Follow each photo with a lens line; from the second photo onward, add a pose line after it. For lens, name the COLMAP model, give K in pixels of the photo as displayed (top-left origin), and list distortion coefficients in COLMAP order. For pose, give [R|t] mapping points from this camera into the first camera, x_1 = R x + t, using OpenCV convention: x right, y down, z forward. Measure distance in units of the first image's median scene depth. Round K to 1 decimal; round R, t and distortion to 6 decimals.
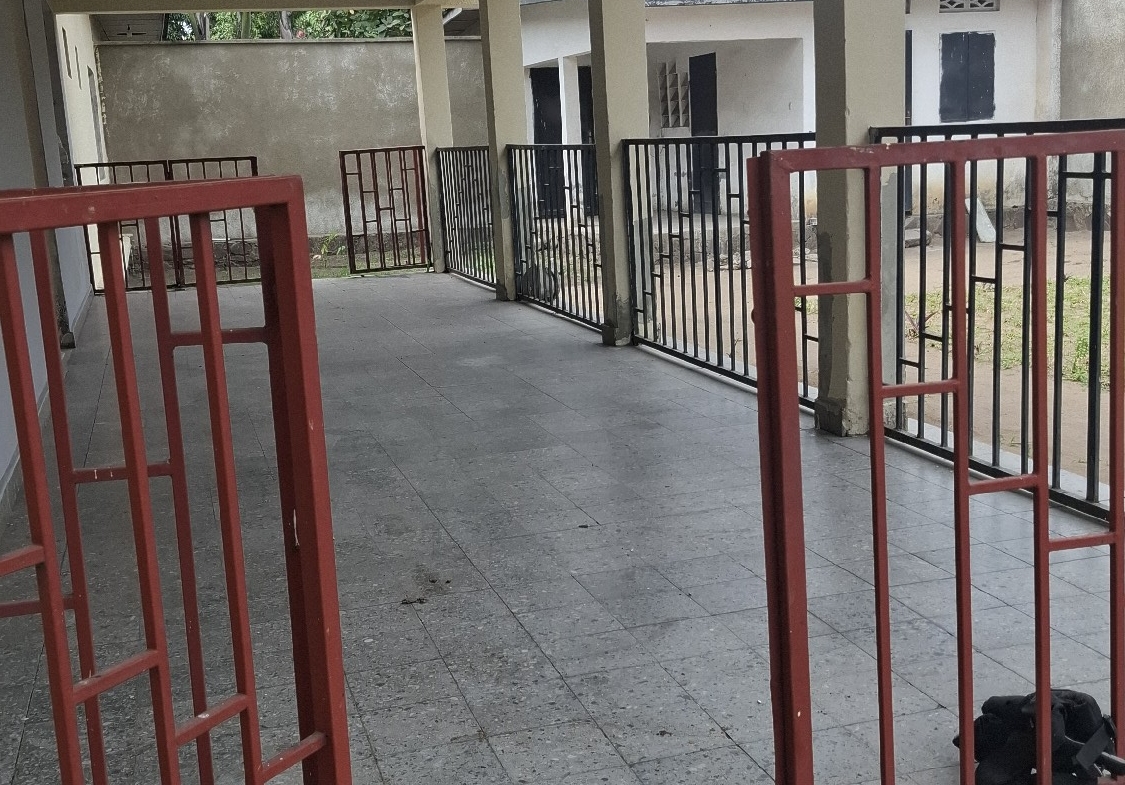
lens RADIAL K [[1272.8, 0, 517.8], [0, 1272.8, 386.2], [0, 0, 1]] dist [0.148181, -0.280519]
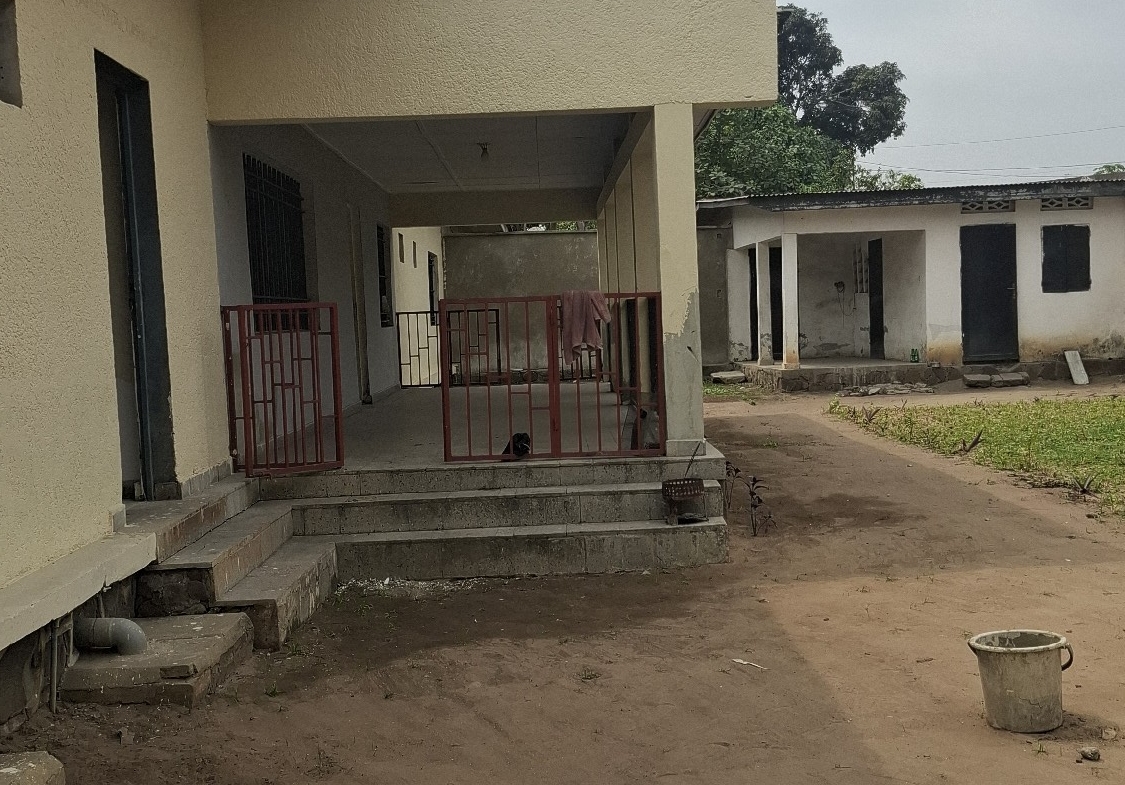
lens RADIAL K [[1267.2, 0, 562.5], [0, 1267.2, 392.5], [0, 0, 1]] dist [0.161895, -0.304169]
pose [[0.964763, 0.030914, -0.261300, 0.201771], [-0.061809, 0.991913, -0.110857, 0.069154], [0.255759, 0.123101, 0.958871, -0.353258]]
